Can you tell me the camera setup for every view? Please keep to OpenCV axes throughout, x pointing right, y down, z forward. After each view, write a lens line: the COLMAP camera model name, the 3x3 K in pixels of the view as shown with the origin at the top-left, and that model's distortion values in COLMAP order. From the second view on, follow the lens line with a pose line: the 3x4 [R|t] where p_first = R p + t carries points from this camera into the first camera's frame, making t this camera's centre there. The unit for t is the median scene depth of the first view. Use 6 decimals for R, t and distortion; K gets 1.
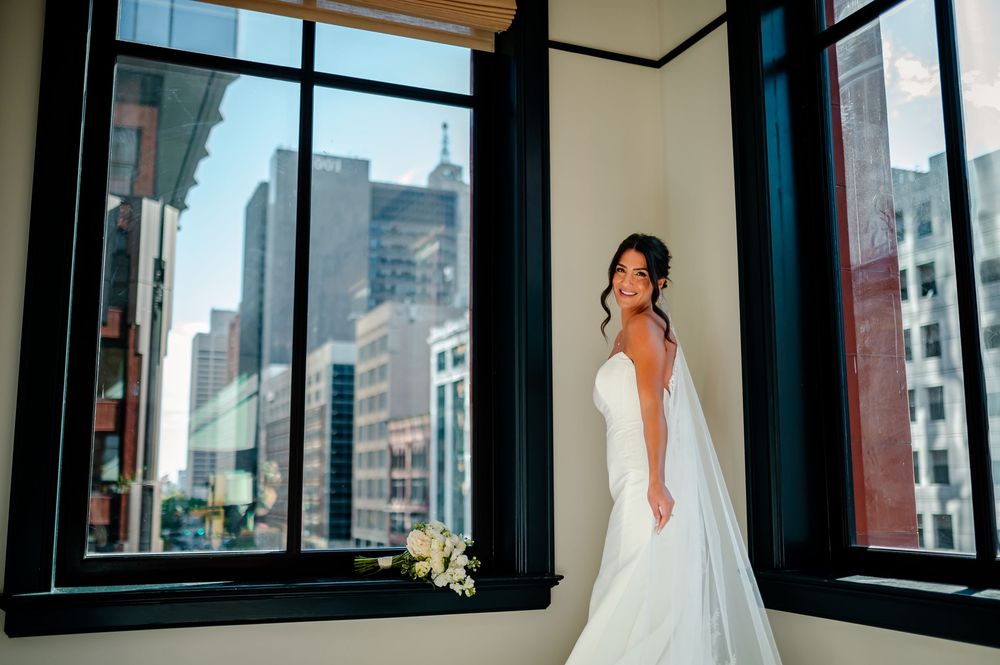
lens RADIAL K [[1017.5, 0, 500.0], [0, 1017.5, 332.5], [0, 0, 1]] dist [-0.006226, 0.007925]
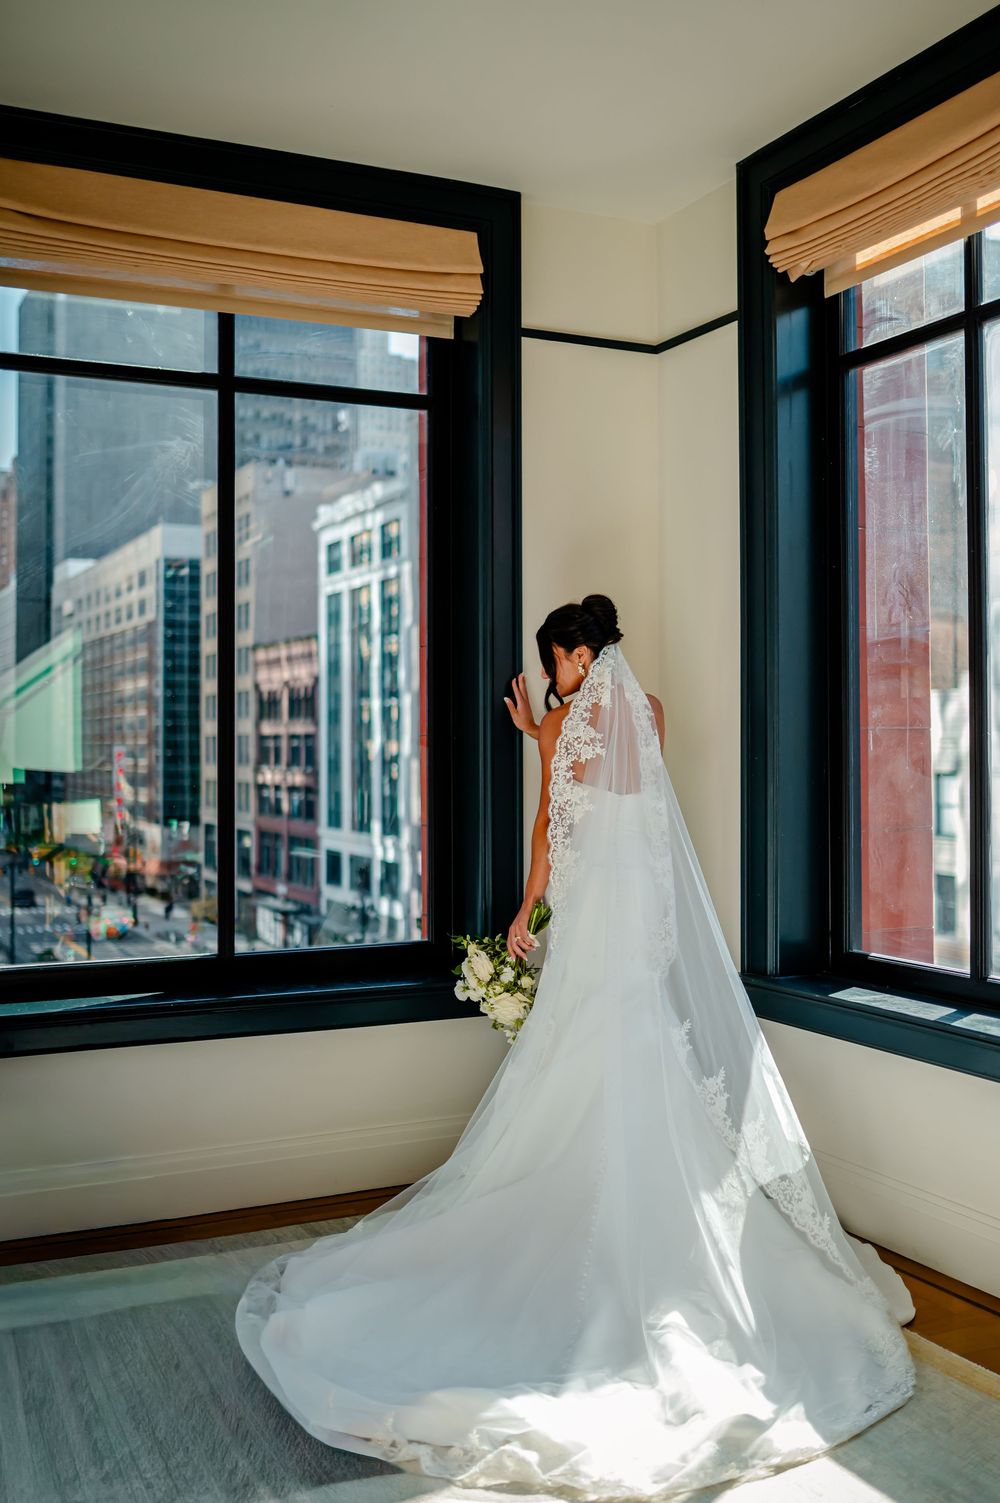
lens RADIAL K [[1529.3, 0, 500.0], [0, 1529.3, 751.5], [0, 0, 1]] dist [-0.006226, 0.007925]
pose [[0.998807, -0.001272, 0.048821, -0.032095], [-0.005957, 0.989025, 0.147631, -0.150146], [-0.048472, -0.147746, 0.987837, -0.277691]]
